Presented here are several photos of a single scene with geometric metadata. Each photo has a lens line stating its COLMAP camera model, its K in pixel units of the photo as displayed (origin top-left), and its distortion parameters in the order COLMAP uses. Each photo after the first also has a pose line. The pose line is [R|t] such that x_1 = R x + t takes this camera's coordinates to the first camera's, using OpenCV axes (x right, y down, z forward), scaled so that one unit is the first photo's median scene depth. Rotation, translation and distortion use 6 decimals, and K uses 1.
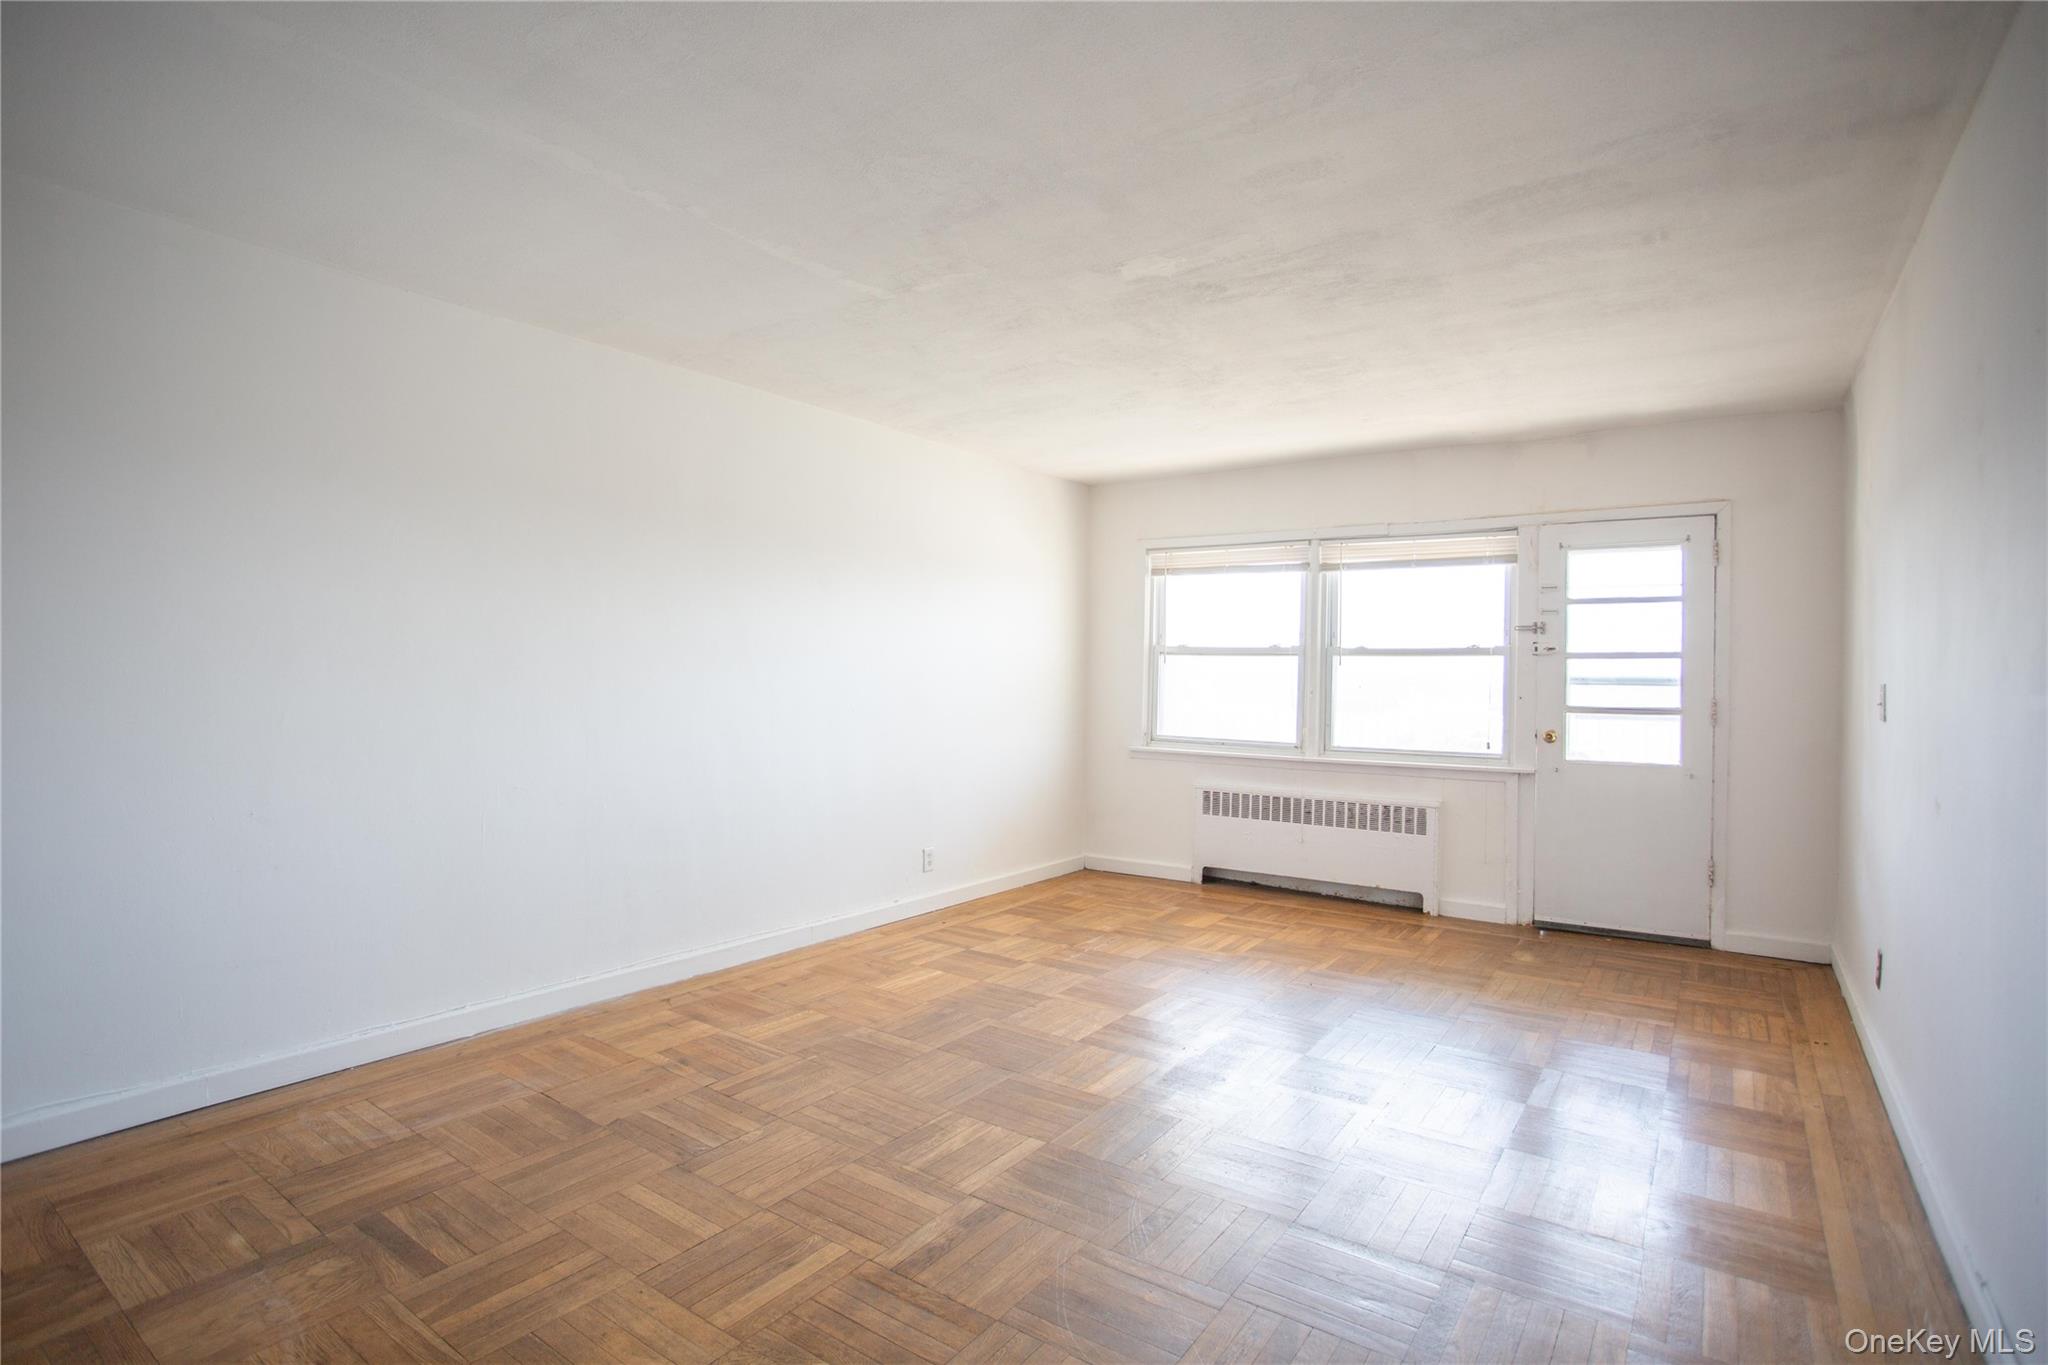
lens RADIAL K [[1006.1, 0, 1021.9], [0, 1006.1, 672.1], [0, 0, 1]] dist [-0.079674, 0.036936]
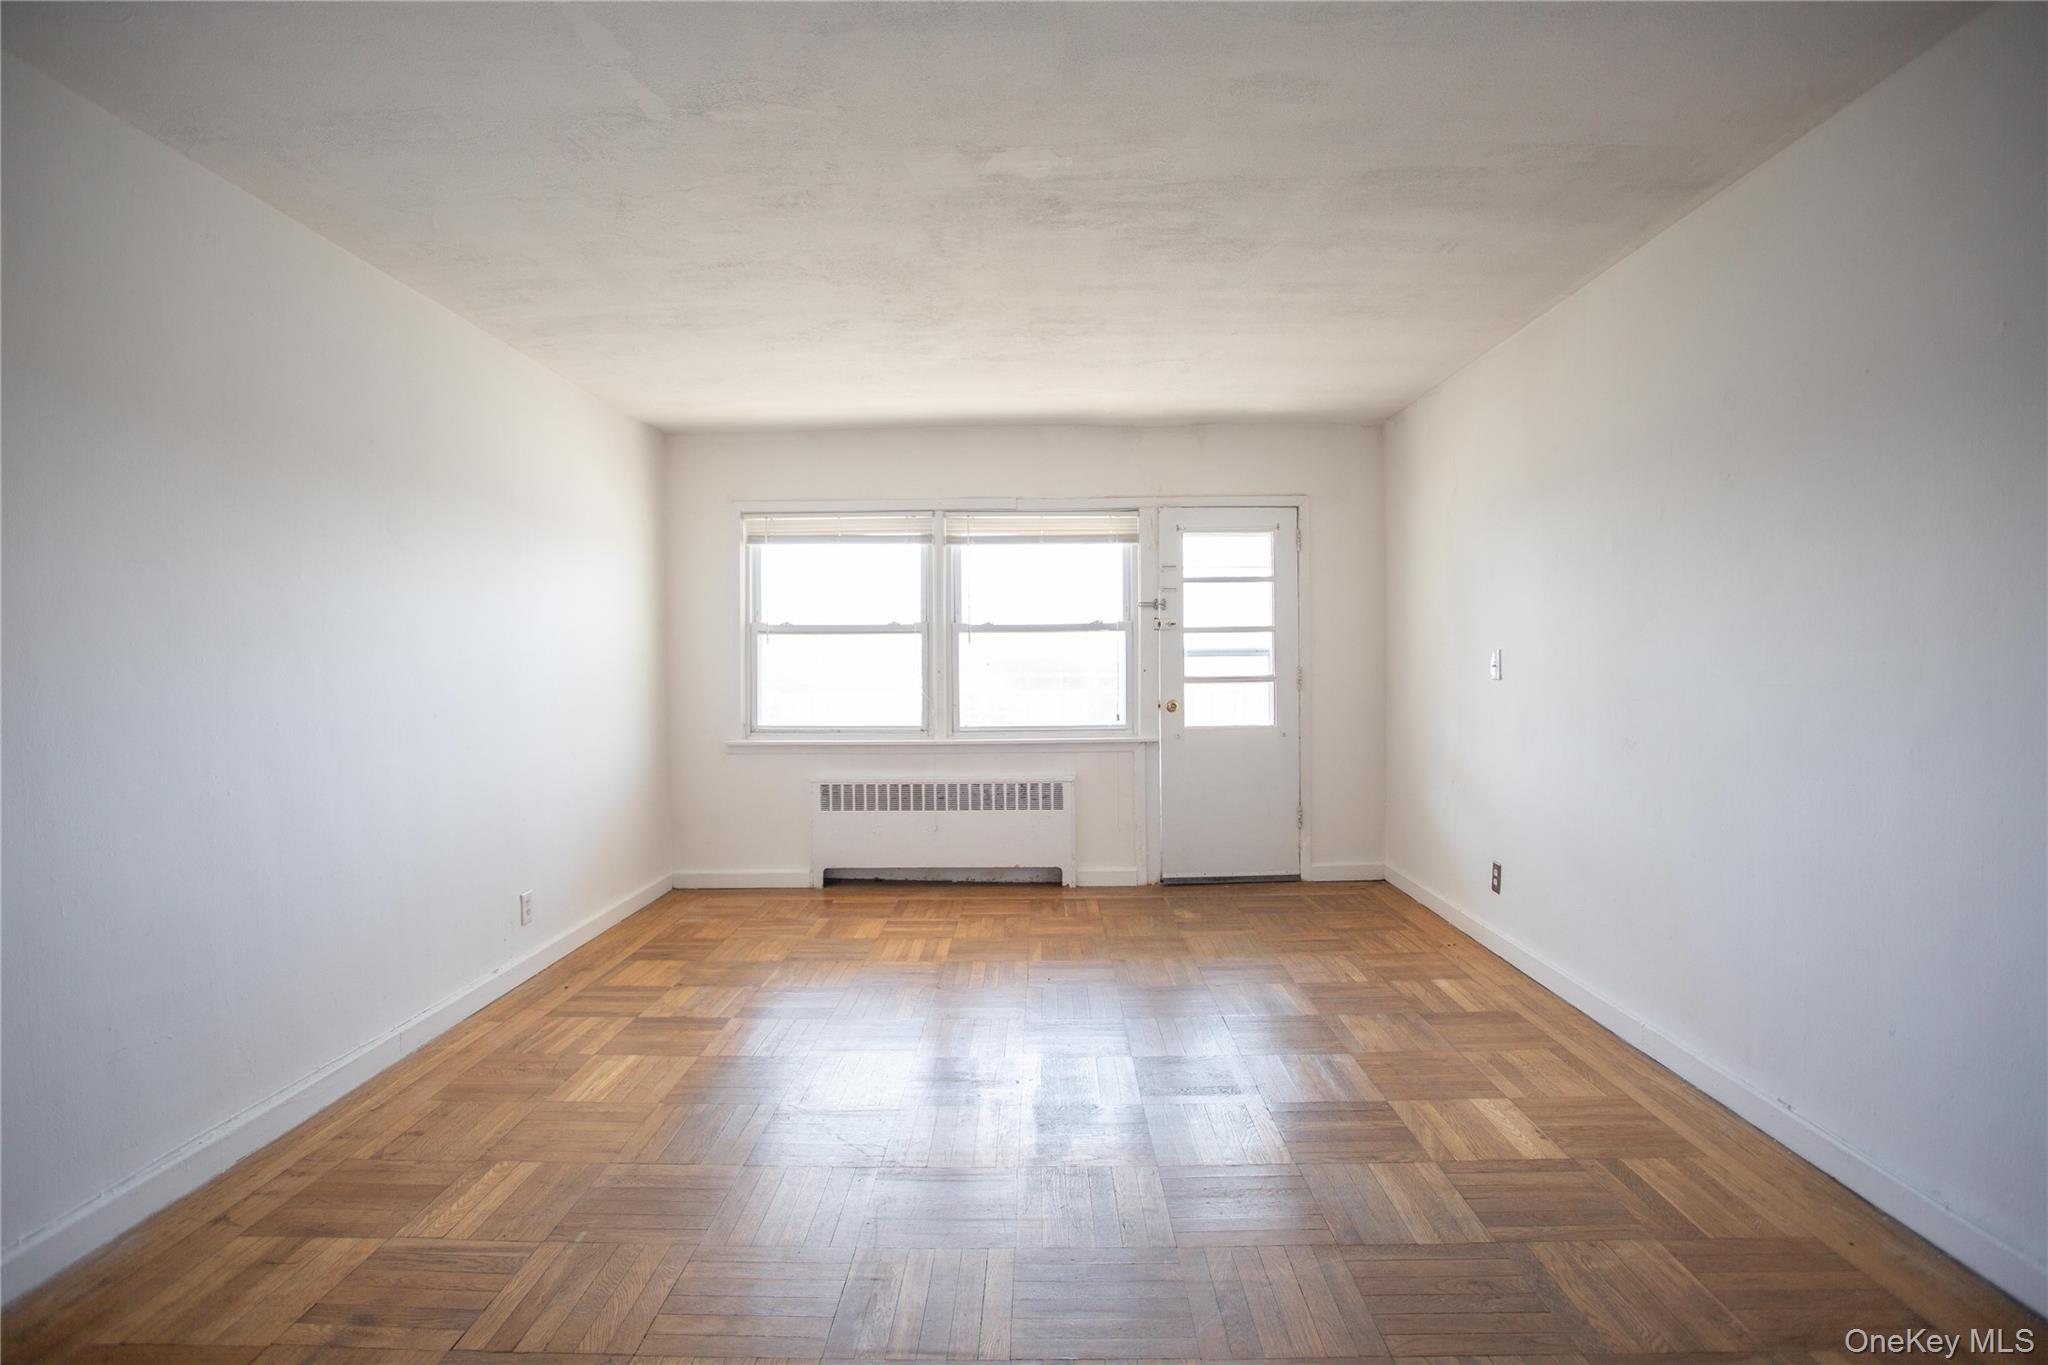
lens RADIAL K [[1006.1, 0, 1021.9], [0, 1006.1, 672.1], [0, 0, 1]] dist [-0.079674, 0.036936]
pose [[0.822932, -0.029818, 0.567357, -0.204050], [0.019711, 0.999519, 0.023940, -0.000617], [-0.567798, -0.008517, 0.823124, 0.183830]]
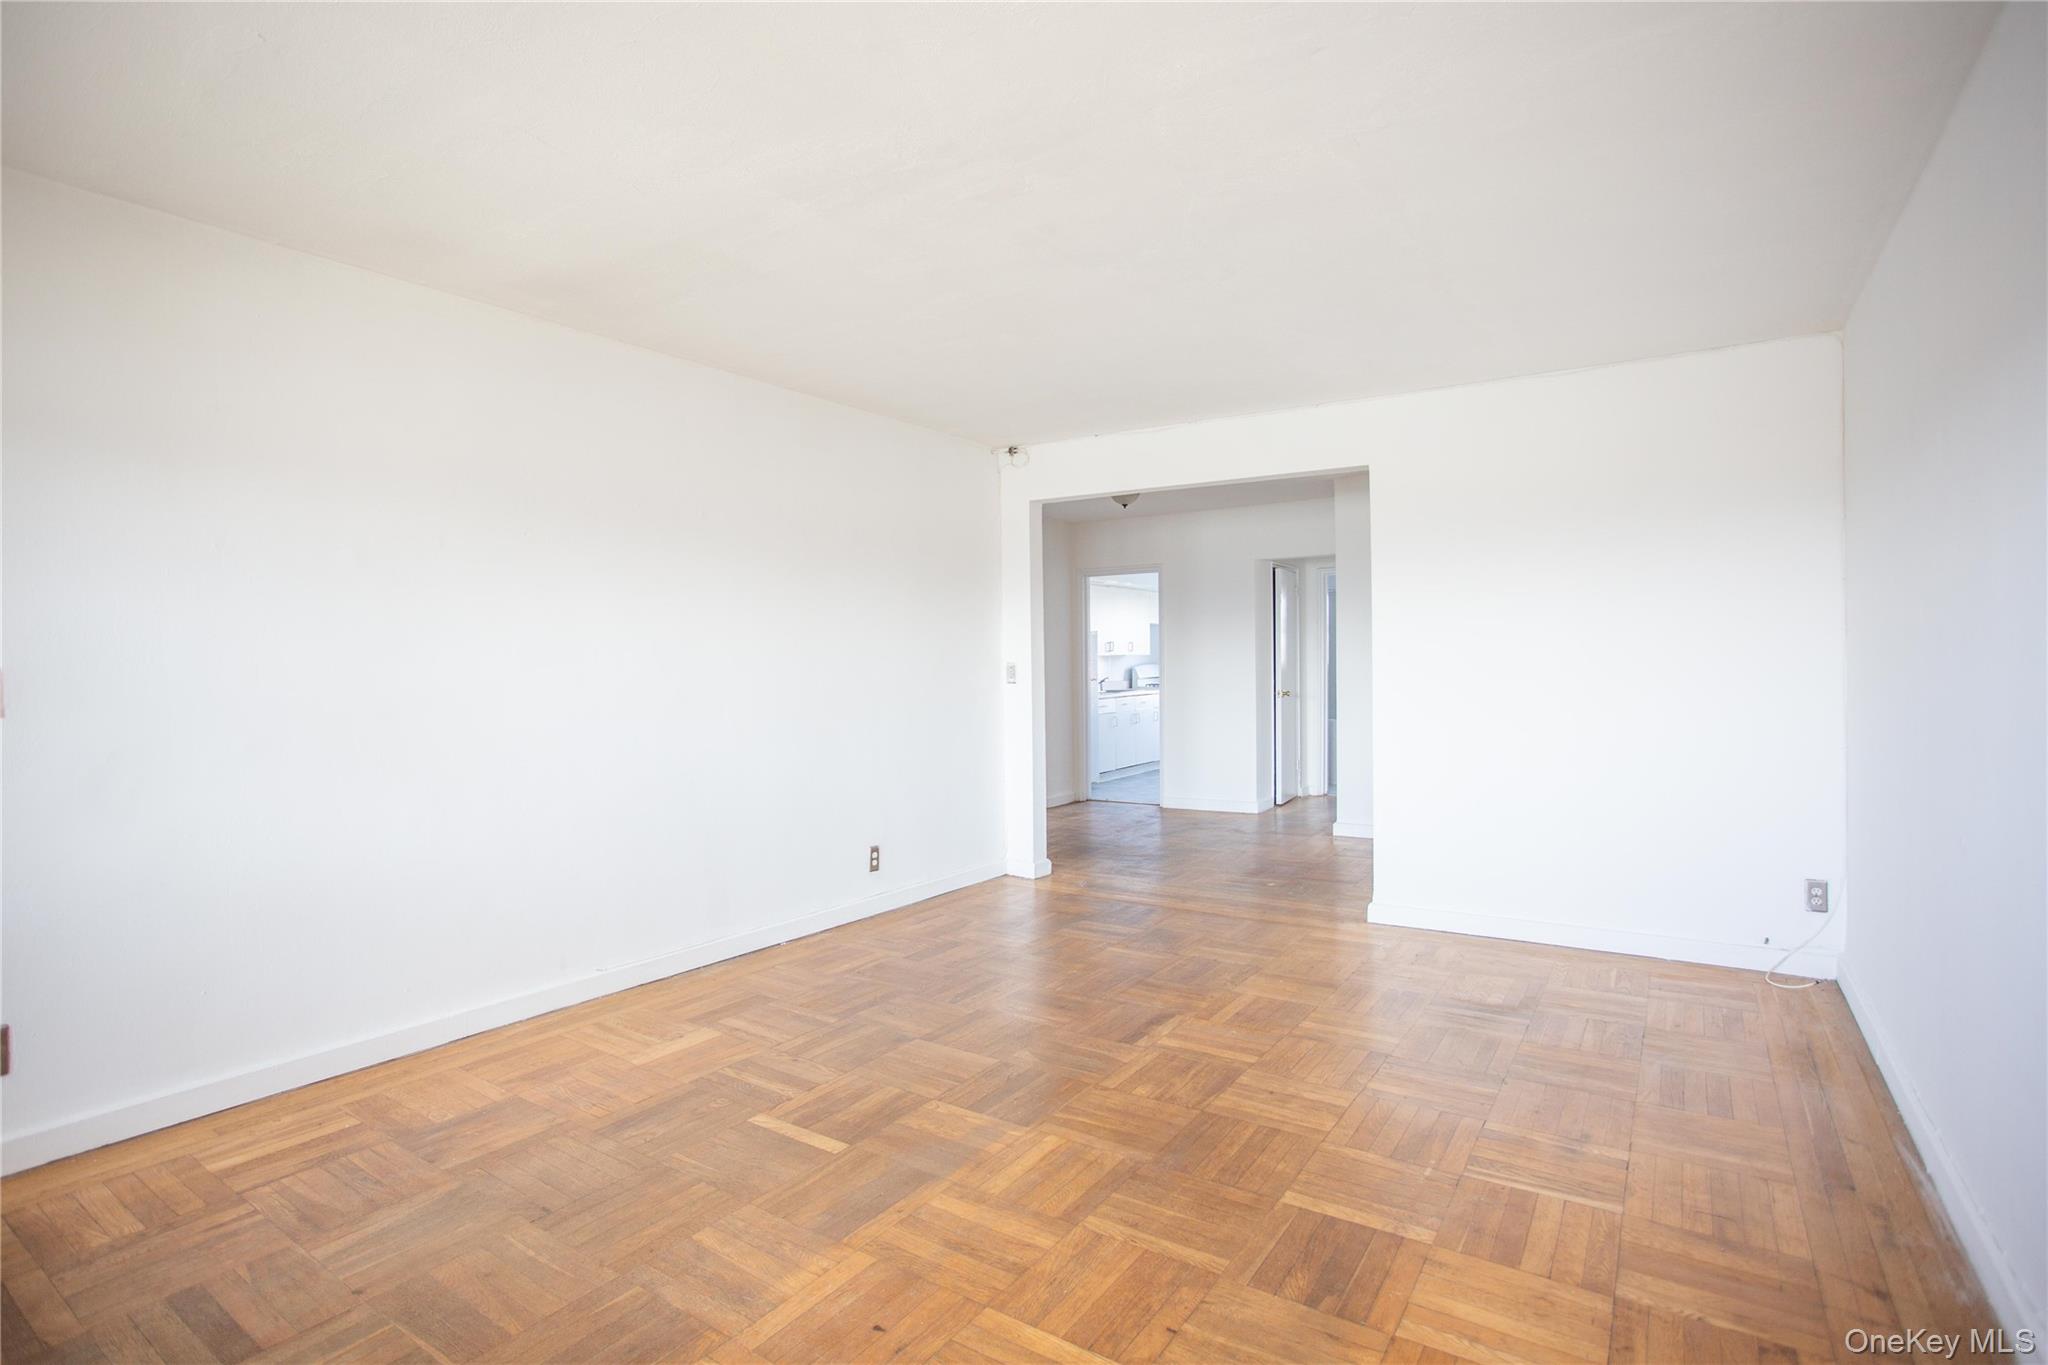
lens RADIAL K [[1006.1, 0, 1021.9], [0, 1006.1, 672.1], [0, 0, 1]] dist [-0.079674, 0.036936]
pose [[-0.999535, -0.002879, -0.030361, 0.073934], [-0.003137, 0.999959, 0.008453, 0.003901], [0.030336, 0.008544, -0.999503, 1.074250]]
